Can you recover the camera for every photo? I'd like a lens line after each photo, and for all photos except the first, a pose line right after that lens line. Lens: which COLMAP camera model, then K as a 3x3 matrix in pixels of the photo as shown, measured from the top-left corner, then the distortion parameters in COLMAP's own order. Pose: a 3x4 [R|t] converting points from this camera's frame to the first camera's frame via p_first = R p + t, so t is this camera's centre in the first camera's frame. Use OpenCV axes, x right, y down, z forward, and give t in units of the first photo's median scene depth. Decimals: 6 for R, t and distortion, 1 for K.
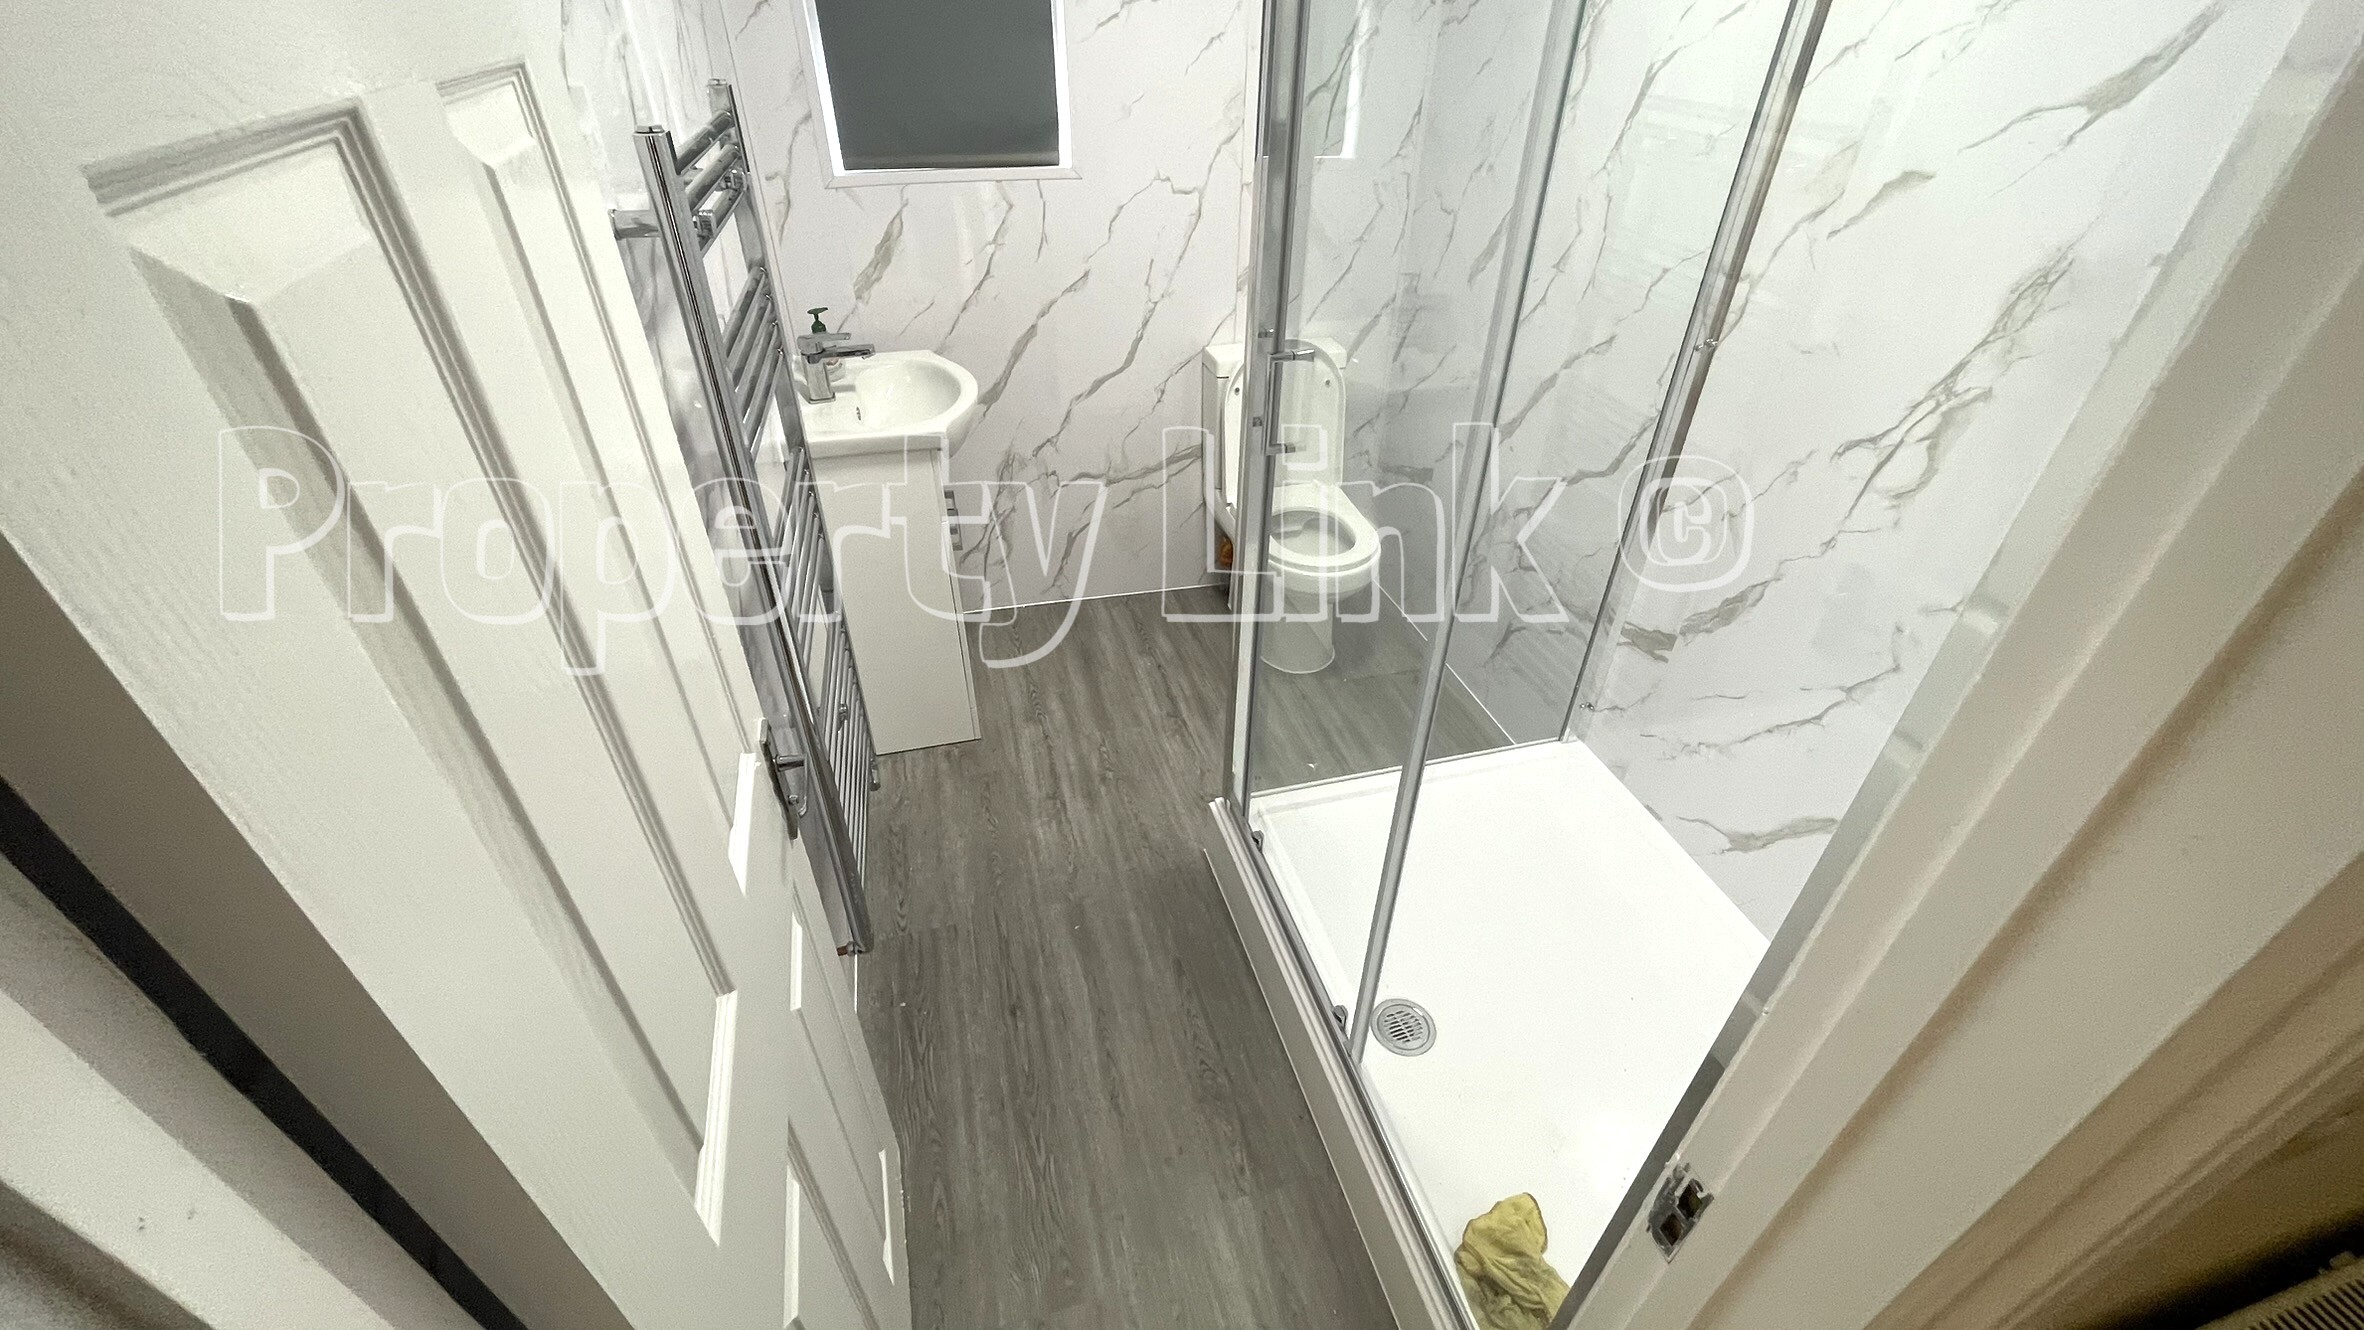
lens RADIAL K [[953.4, 0, 1175.2], [0, 953.4, 663.3], [0, 0, 1]] dist [-0.003676, 0.001042]
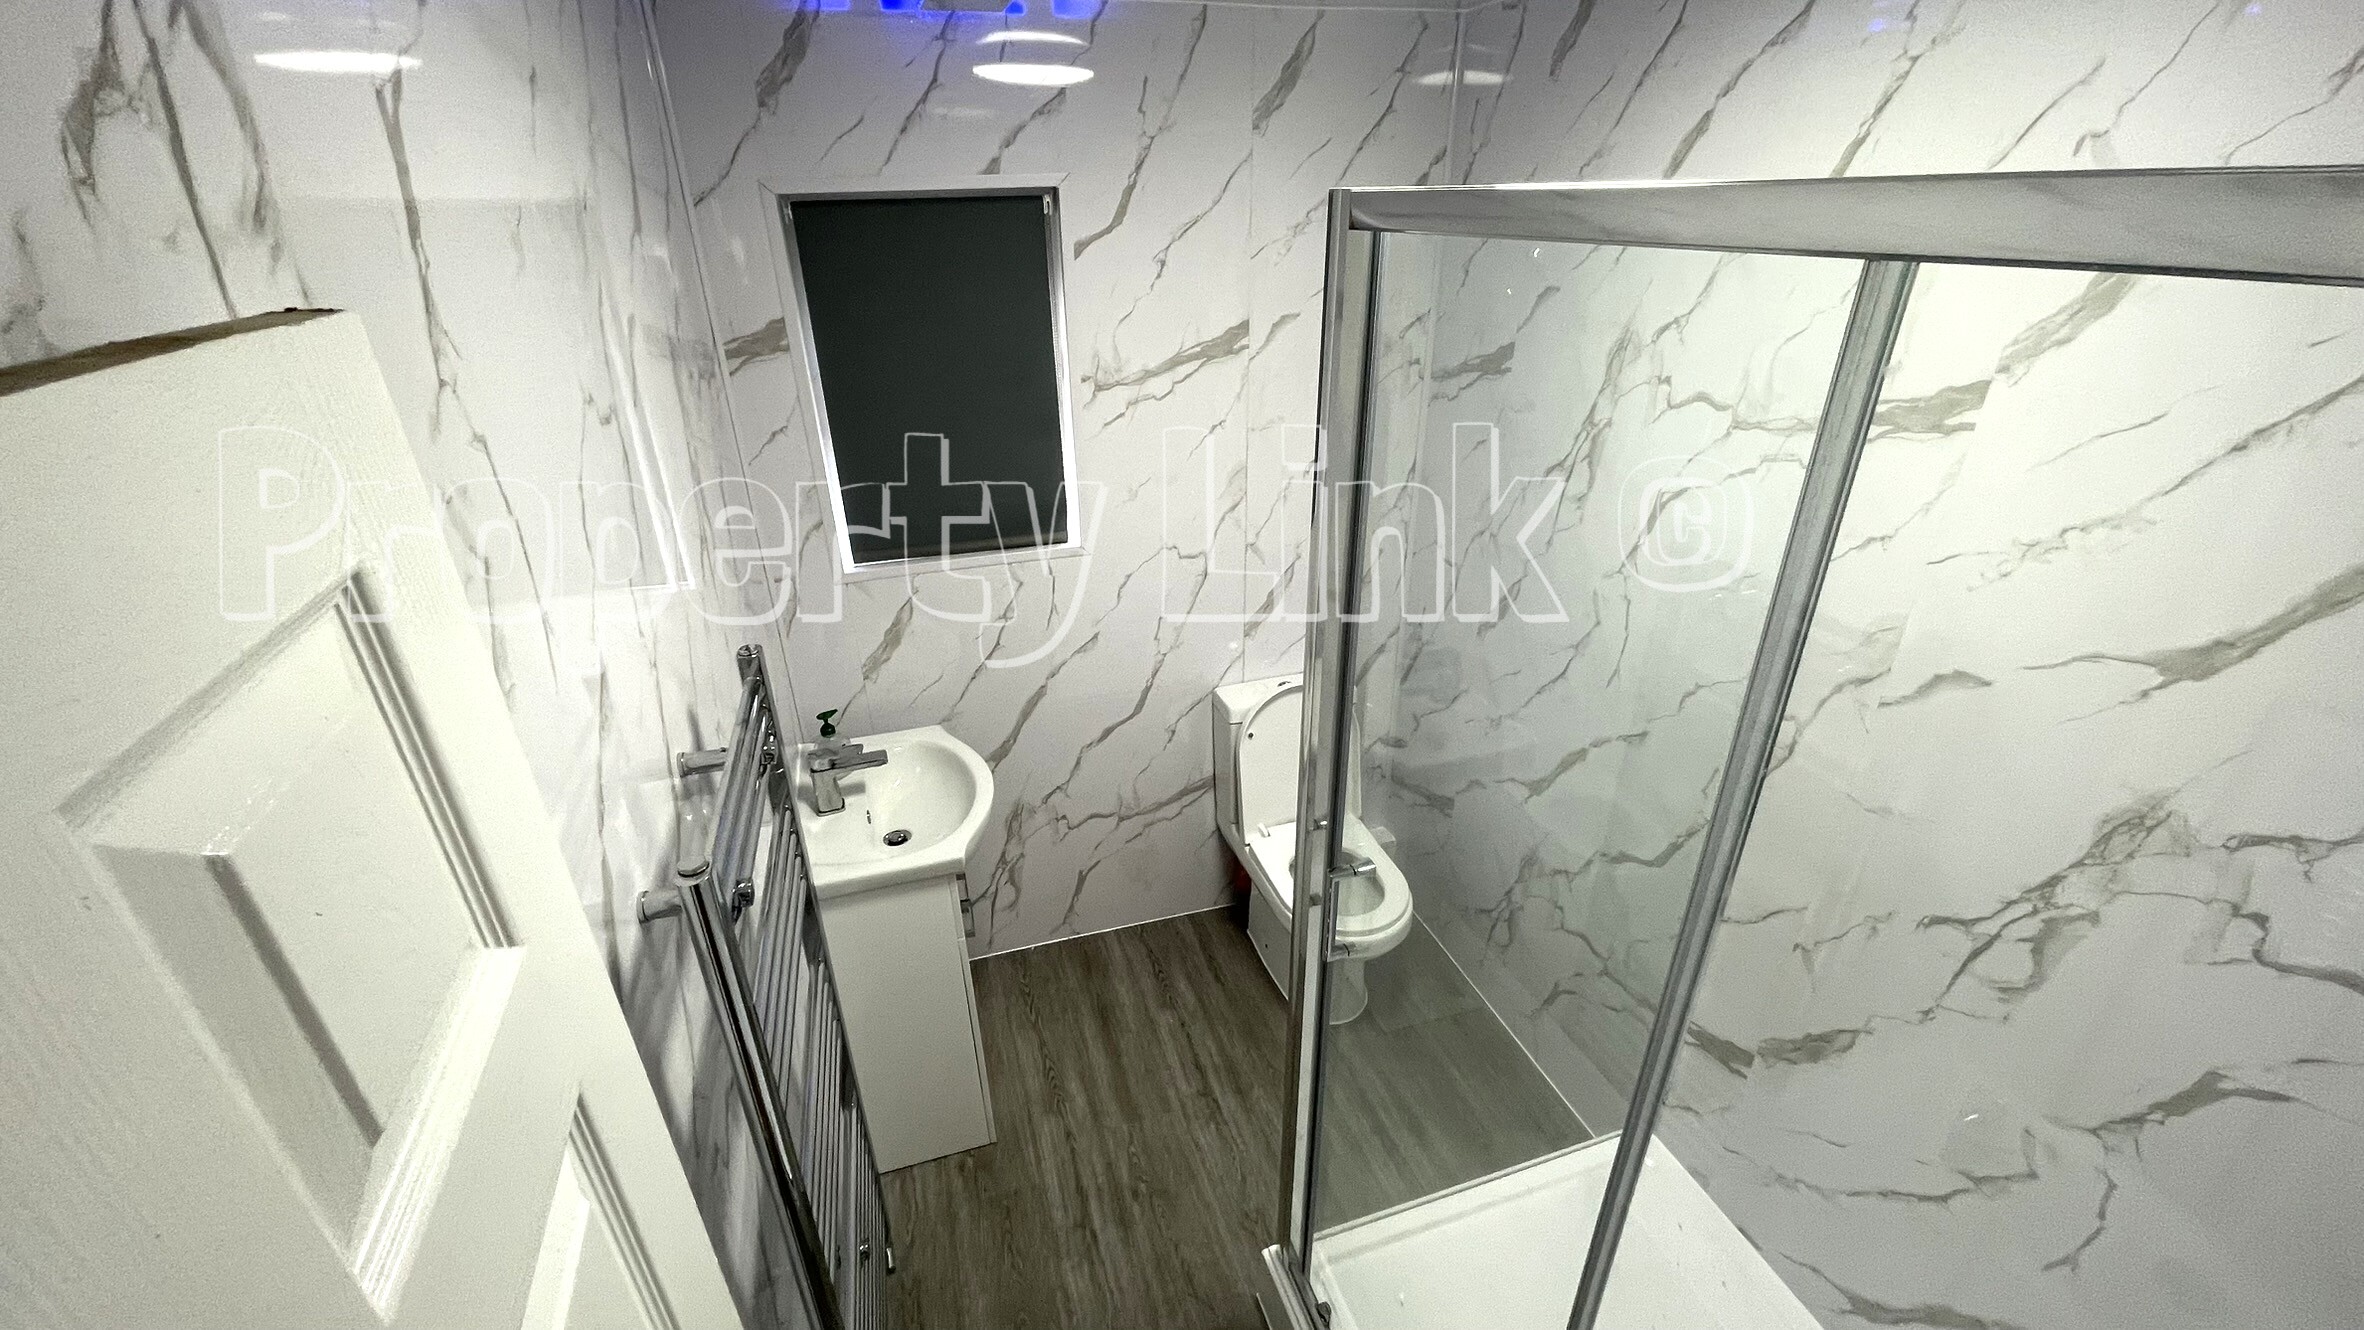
lens RADIAL K [[953.4, 0, 1175.2], [0, 953.4, 663.3], [0, 0, 1]] dist [-0.003676, 0.001042]
pose [[0.998690, -0.042738, 0.028126, -0.044219], [0.046781, 0.985391, -0.163754, -0.239359], [-0.020717, 0.164855, 0.986100, 0.023811]]
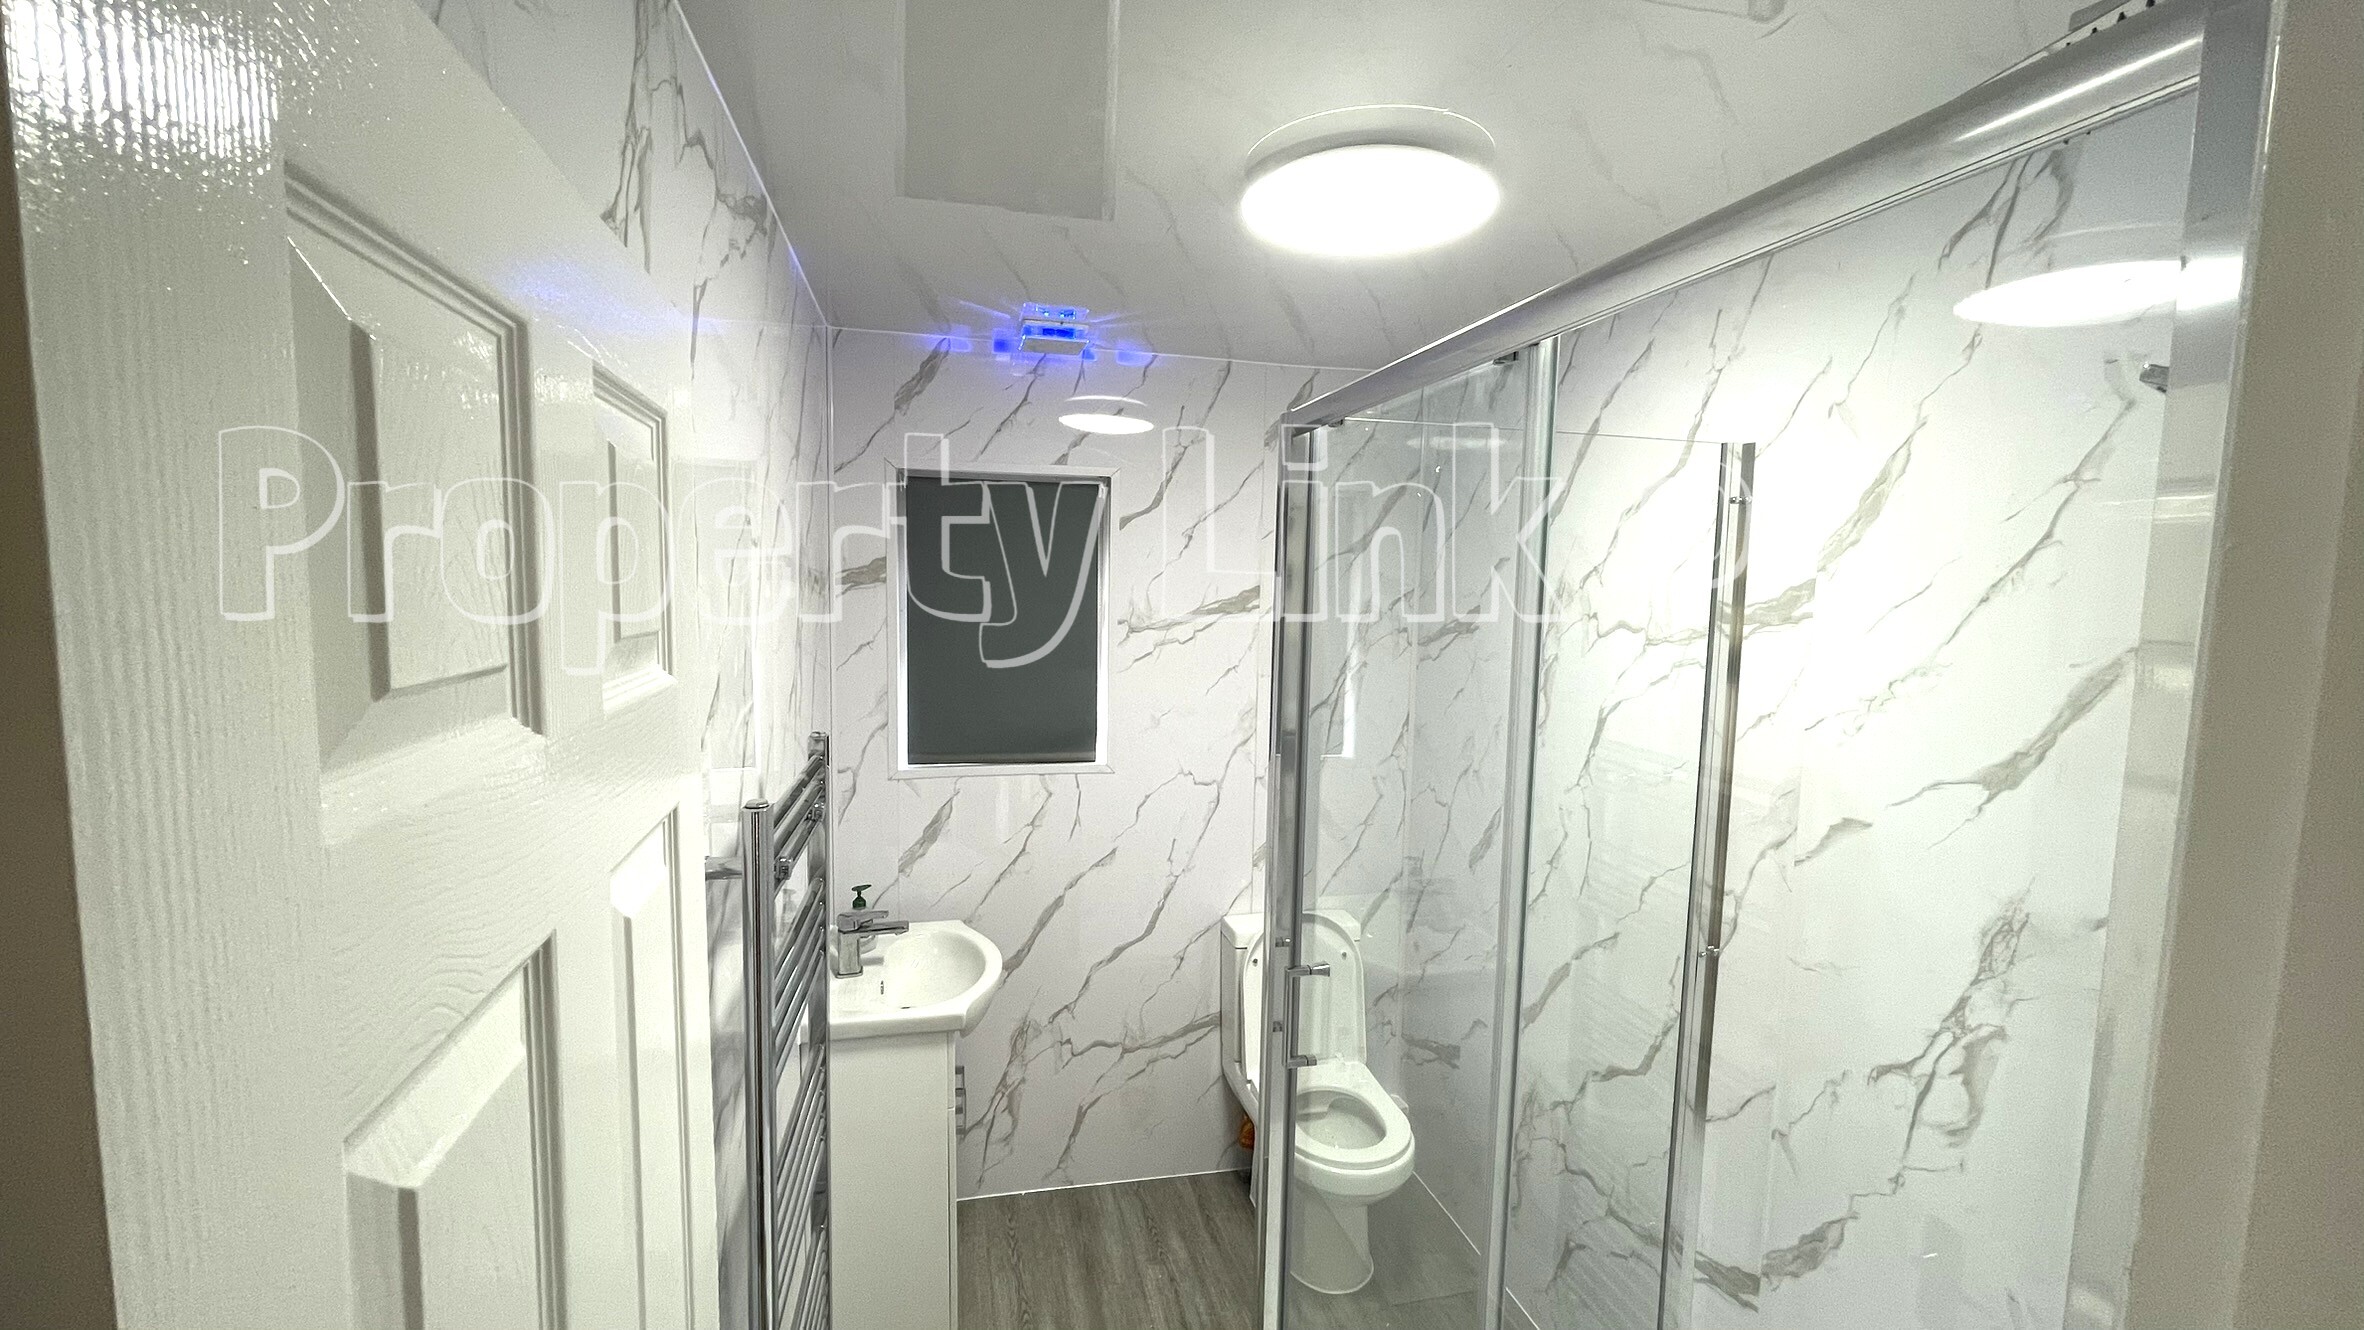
lens RADIAL K [[953.4, 0, 1175.2], [0, 953.4, 663.3], [0, 0, 1]] dist [-0.003676, 0.001042]
pose [[0.999692, 0.013445, -0.020871, -0.003959], [-0.022177, 0.861504, -0.507266, -0.050748], [0.011161, 0.507572, 0.861537, -0.044887]]
